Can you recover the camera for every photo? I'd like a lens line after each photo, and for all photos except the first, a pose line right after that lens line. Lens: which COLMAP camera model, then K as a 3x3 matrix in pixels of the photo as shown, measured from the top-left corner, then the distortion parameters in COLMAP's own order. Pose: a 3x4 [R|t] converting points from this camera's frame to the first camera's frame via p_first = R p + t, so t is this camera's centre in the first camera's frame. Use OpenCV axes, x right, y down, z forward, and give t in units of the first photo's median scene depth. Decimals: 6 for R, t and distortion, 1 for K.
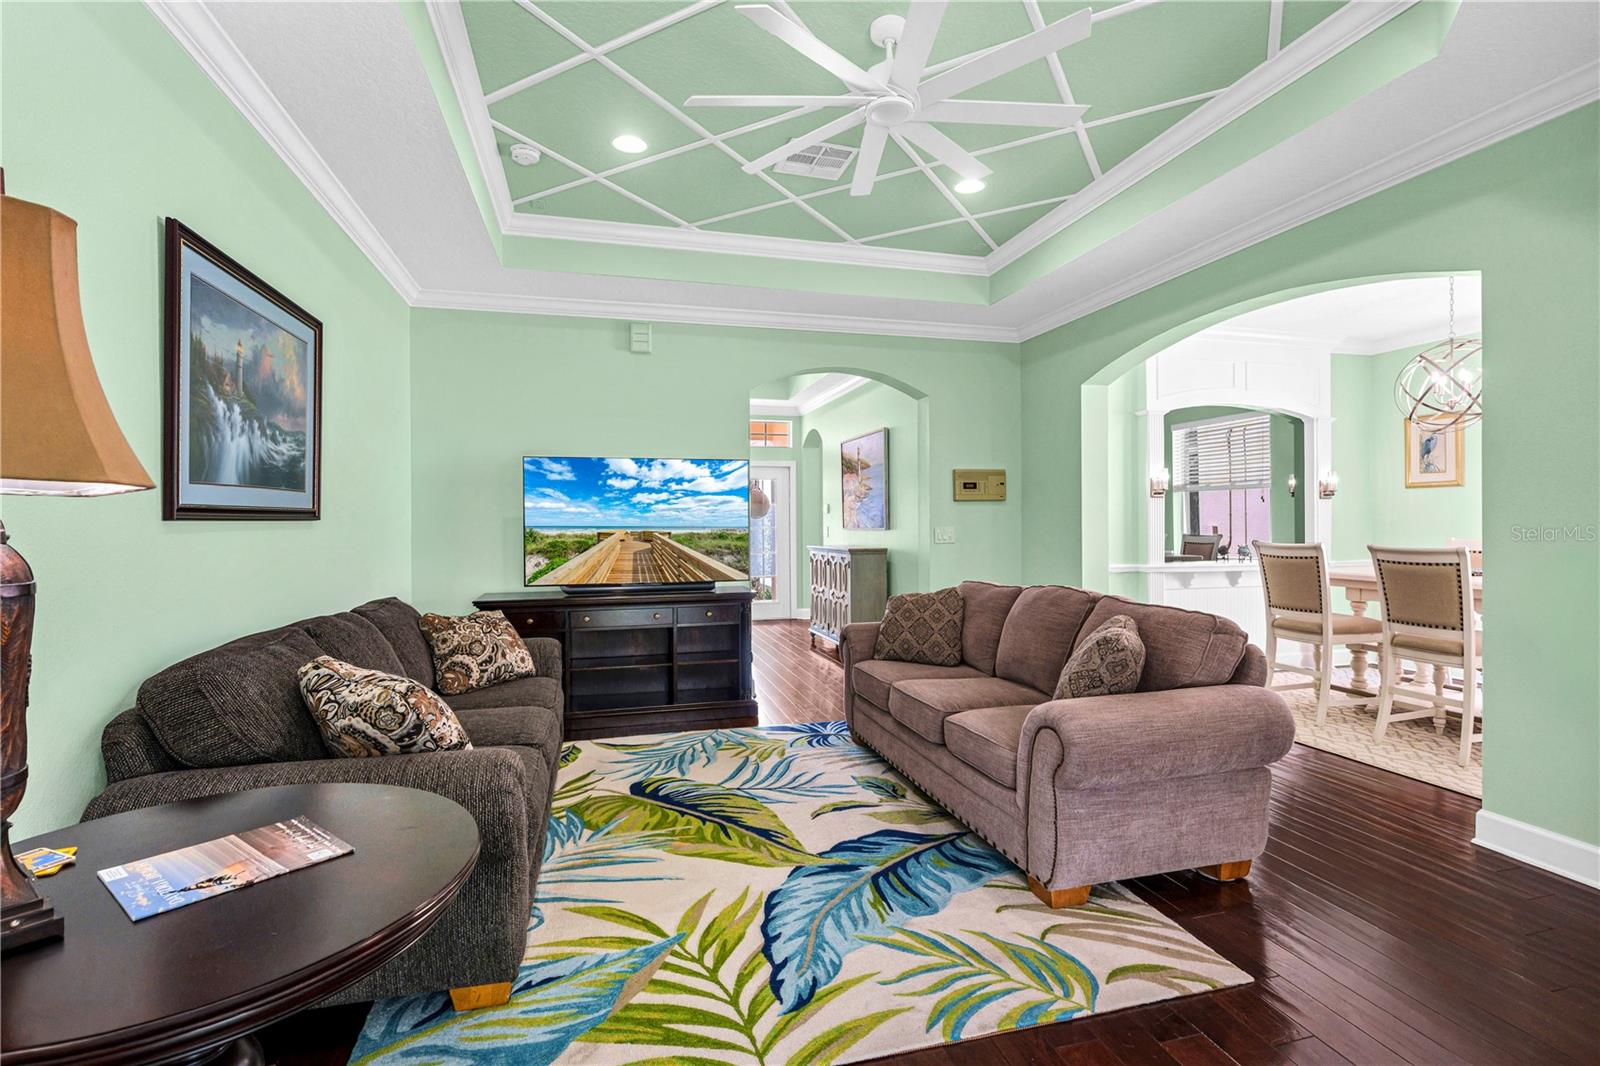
lens RADIAL K [[698.3, 0, 767.1], [0, 698.3, 518.2], [0, 0, 1]] dist [-0.002905, 0.000070]
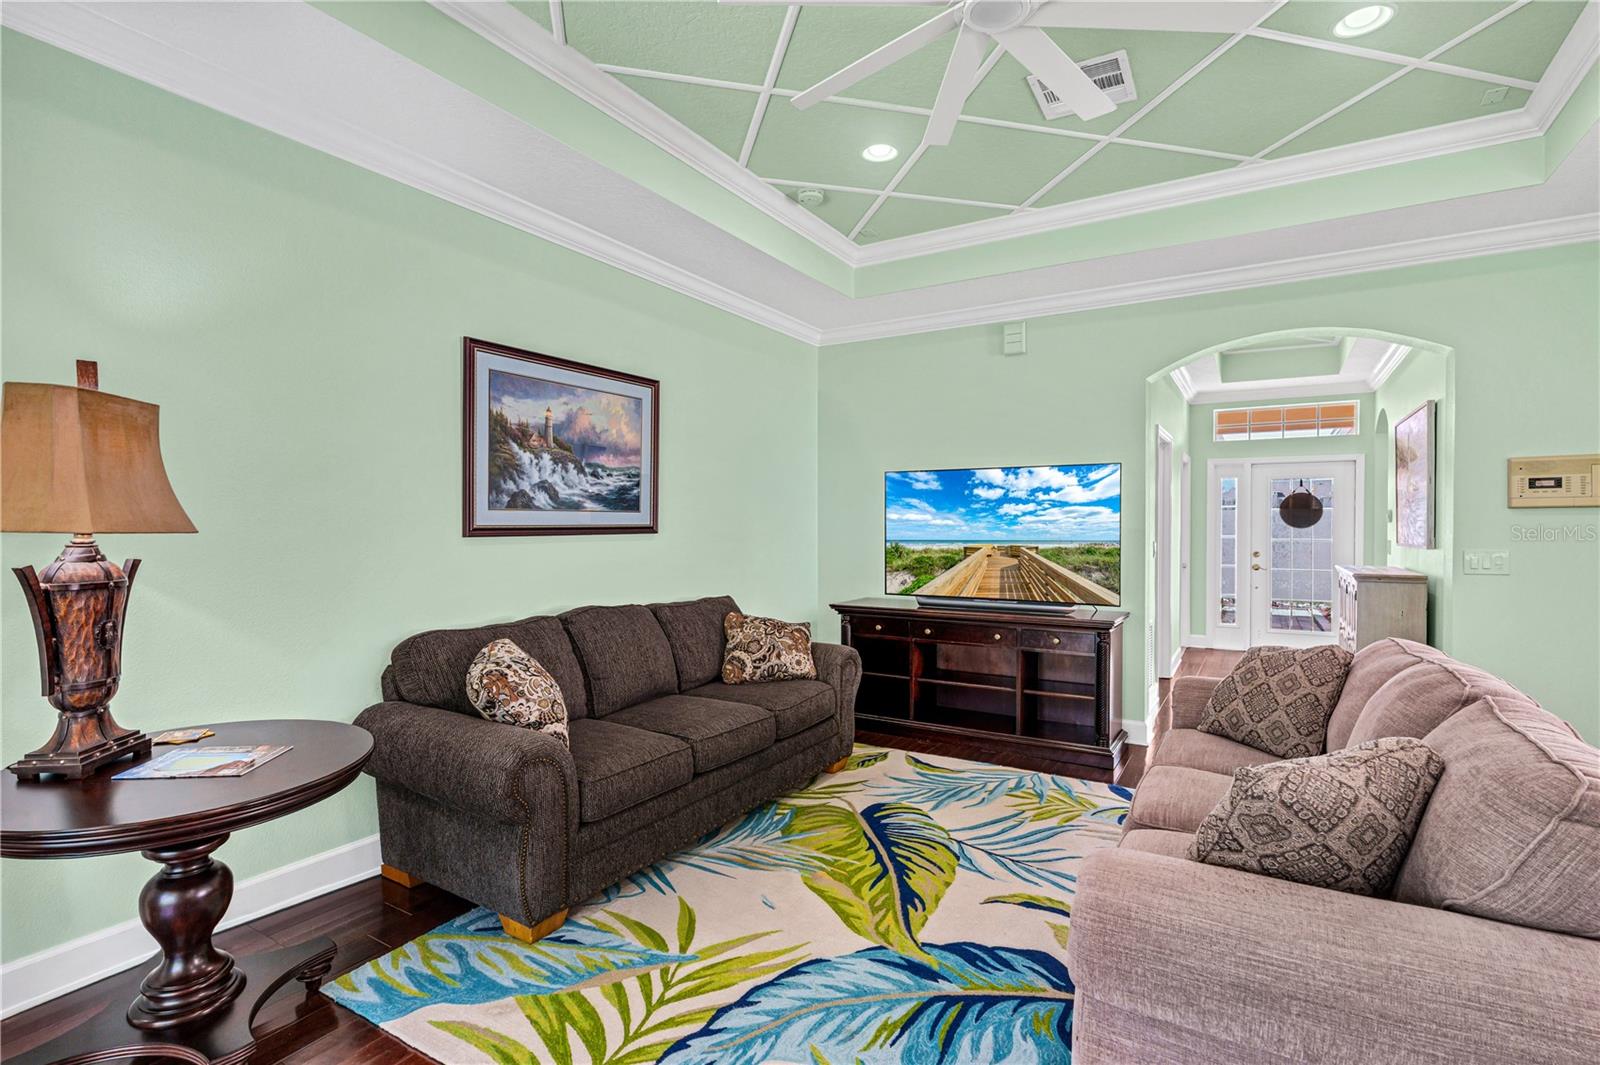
lens RADIAL K [[695.2, 0, 907.3], [0, 695.2, 528.4], [0, 0, 1]] dist [-0.007881, -0.000113]
pose [[0.743425, 0.012561, -0.668702, 0.549302], [-0.003451, 0.999882, 0.014946, -0.026506], [0.668811, -0.008804, 0.743381, 0.336258]]
